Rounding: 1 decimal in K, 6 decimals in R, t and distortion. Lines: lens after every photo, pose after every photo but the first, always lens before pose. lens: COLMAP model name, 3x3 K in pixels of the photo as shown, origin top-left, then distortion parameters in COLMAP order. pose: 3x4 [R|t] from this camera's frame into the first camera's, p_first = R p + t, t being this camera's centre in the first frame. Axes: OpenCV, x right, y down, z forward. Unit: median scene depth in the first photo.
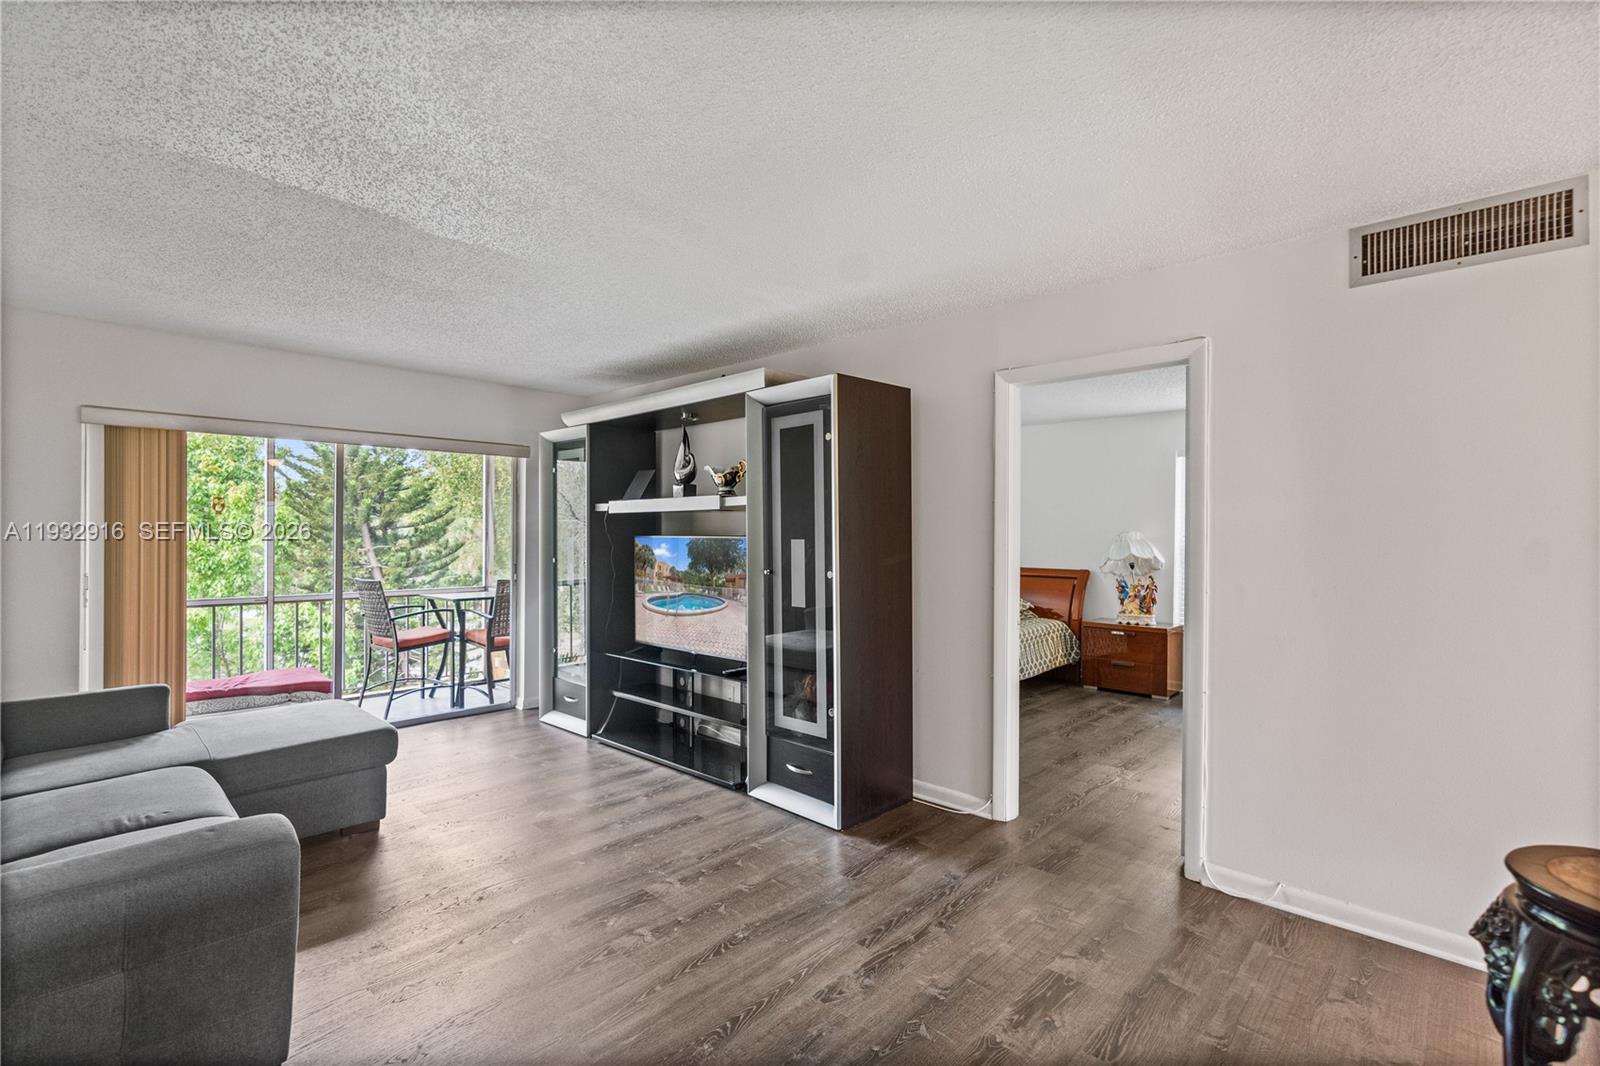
lens RADIAL K [[727.8, 0, 793.8], [0, 727.8, 533.0], [0, 0, 1]] dist [-0.000703, -0.000139]
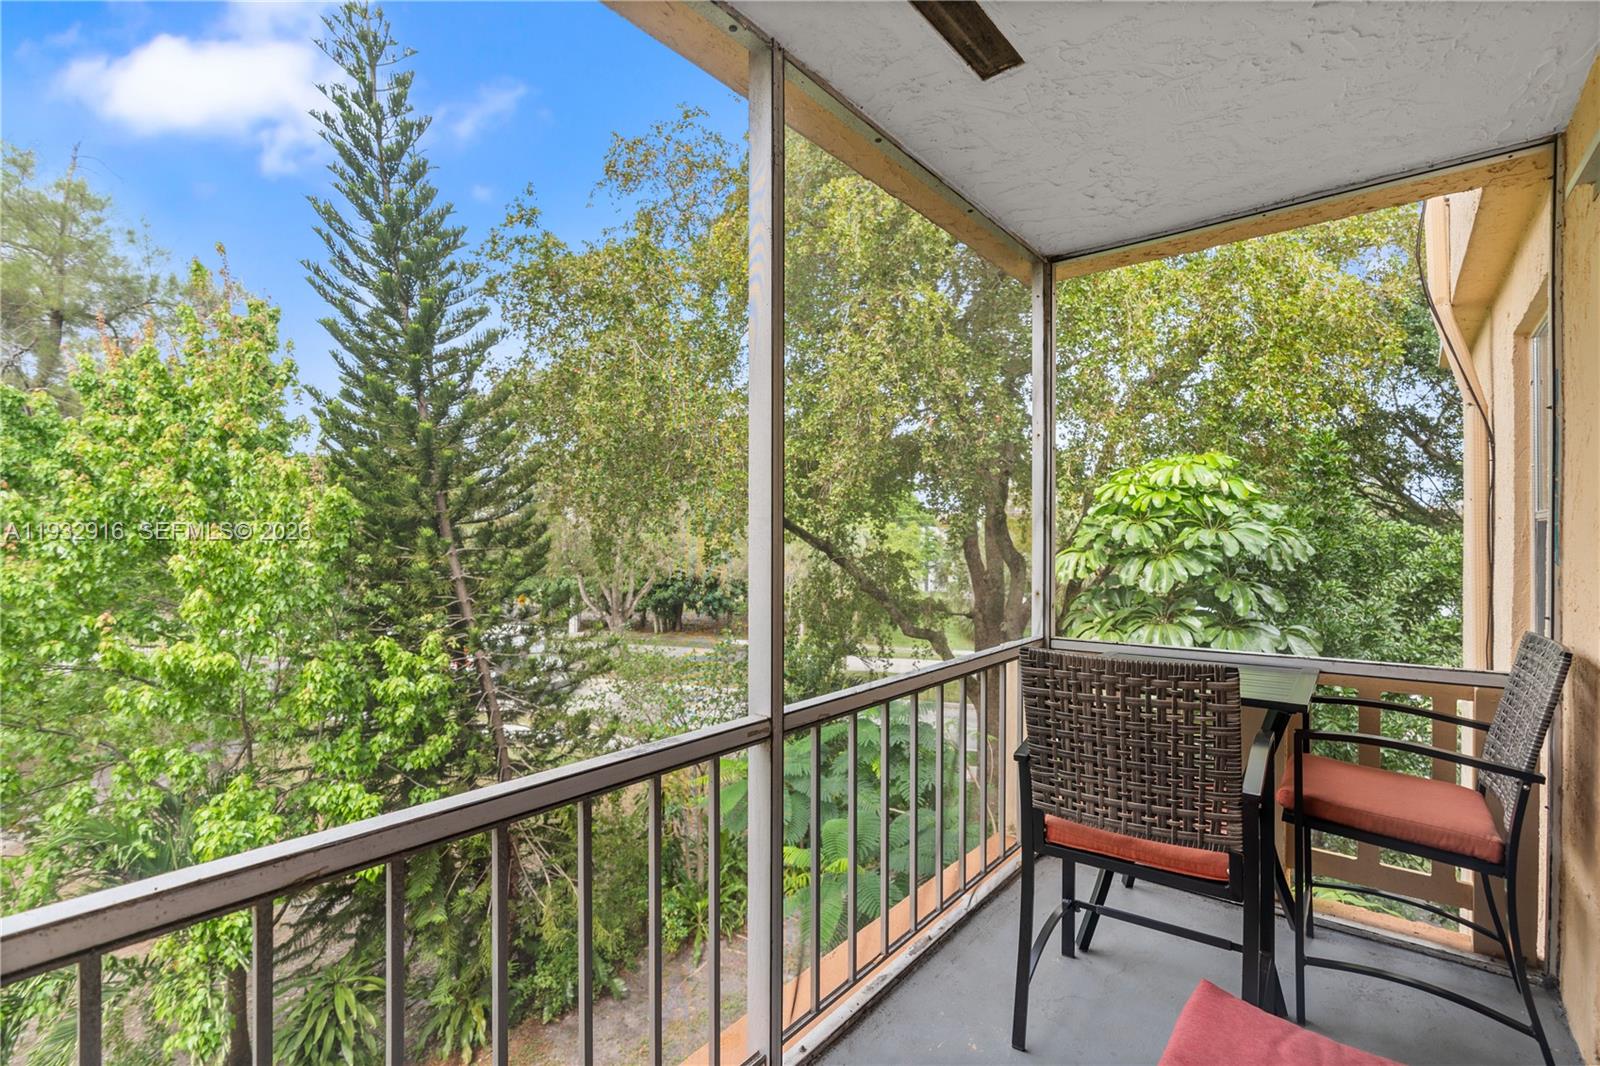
lens RADIAL K [[727.8, 0, 798.2], [0, 727.8, 531.1], [0, 0, 1]] dist [-0.000703, -0.000139]
pose [[0.997449, -0.008316, 0.070893, -0.366006], [0.008253, 0.999965, 0.001182, 0.004893], [-0.070901, -0.000593, 0.997483, 0.346906]]
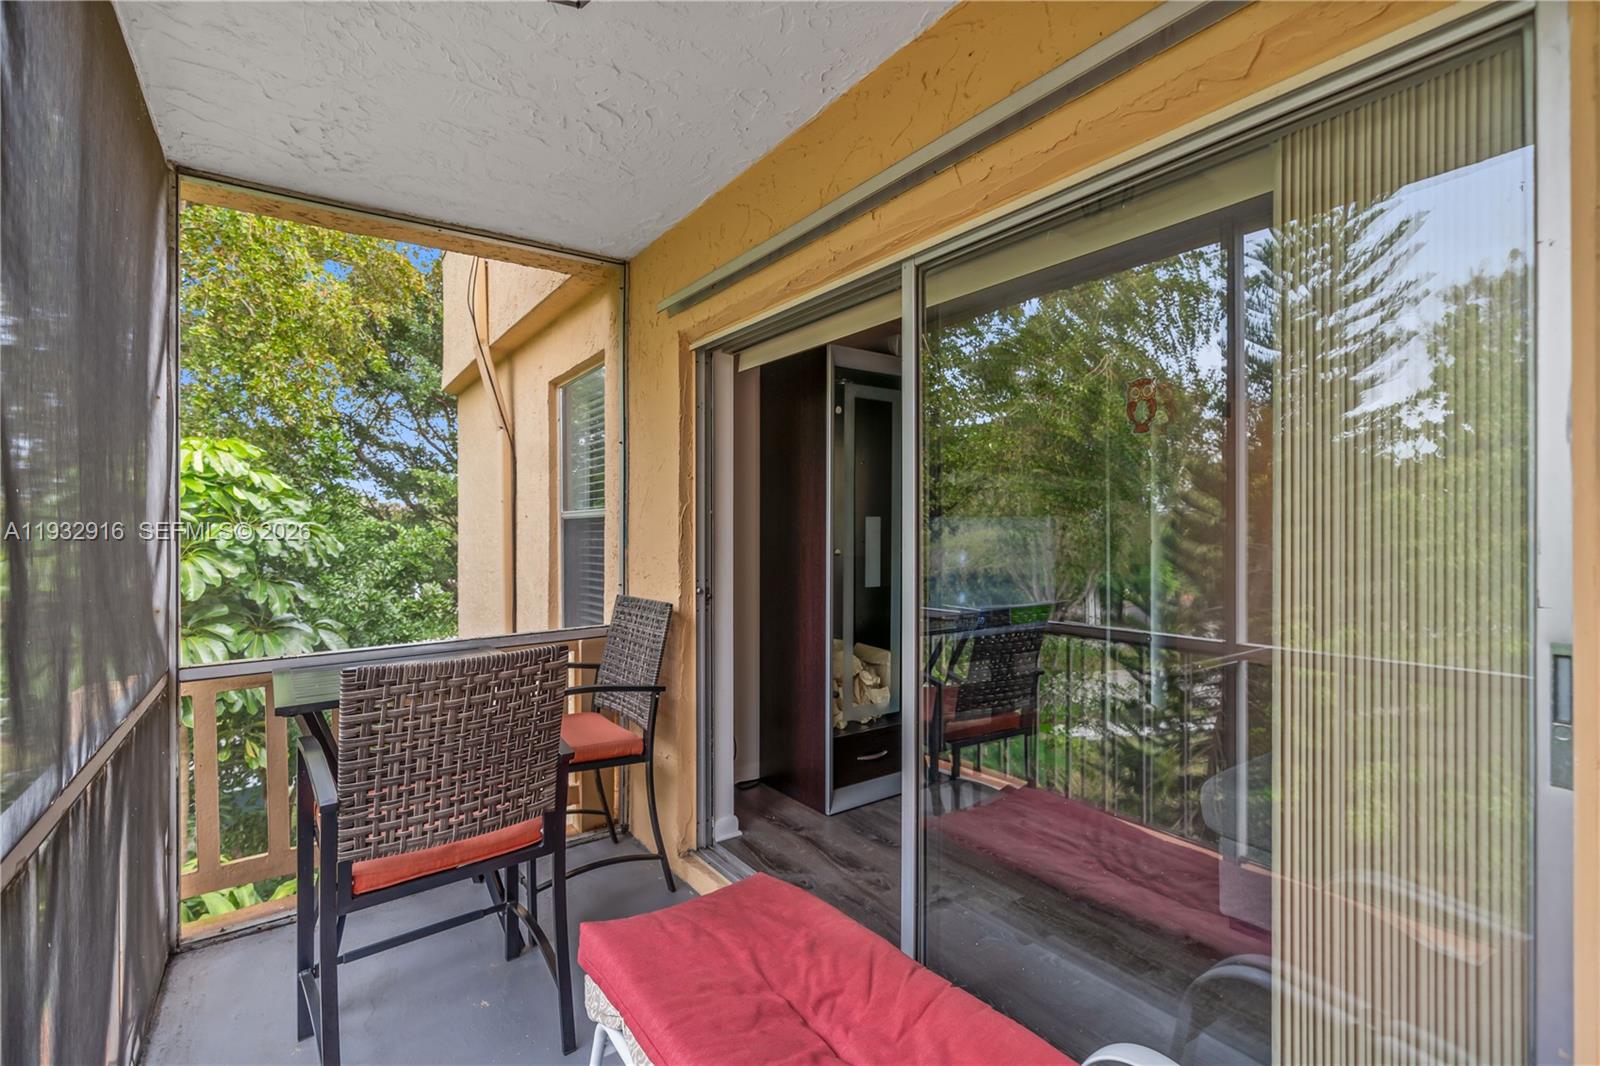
lens RADIAL K [[727.8, 0, 797.9], [0, 727.8, 526.7], [0, 0, 1]] dist [-0.000703, -0.000139]
pose [[0.196251, -0.010709, 0.980495, -0.423286], [0.003790, 0.999941, 0.010163, 0.004408], [-0.980546, 0.001722, 0.196280, 0.403072]]
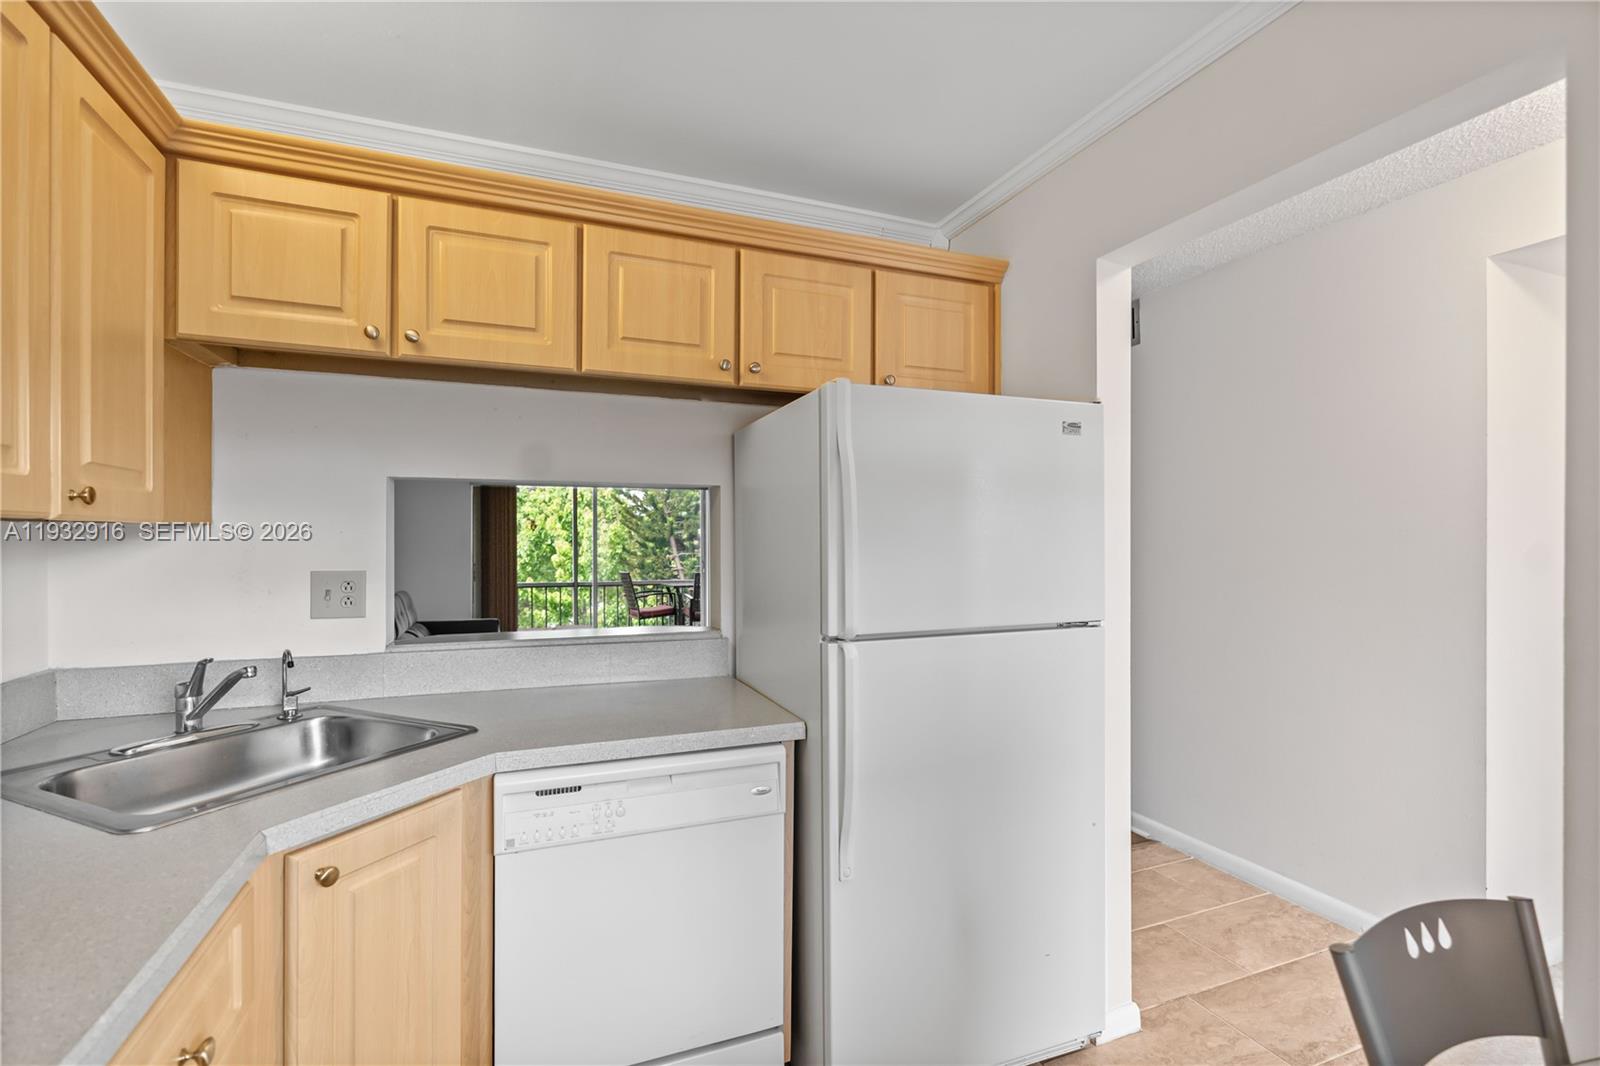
lens RADIAL K [[727.8, 0, 801.3], [0, 727.8, 537.7], [0, 0, 1]] dist [-0.000703, -0.000139]
pose [[0.906947, -0.013891, -0.421016, 0.233477], [0.010509, 0.999891, -0.010351, 0.007643], [0.421114, 0.004964, 0.906994, -0.131310]]
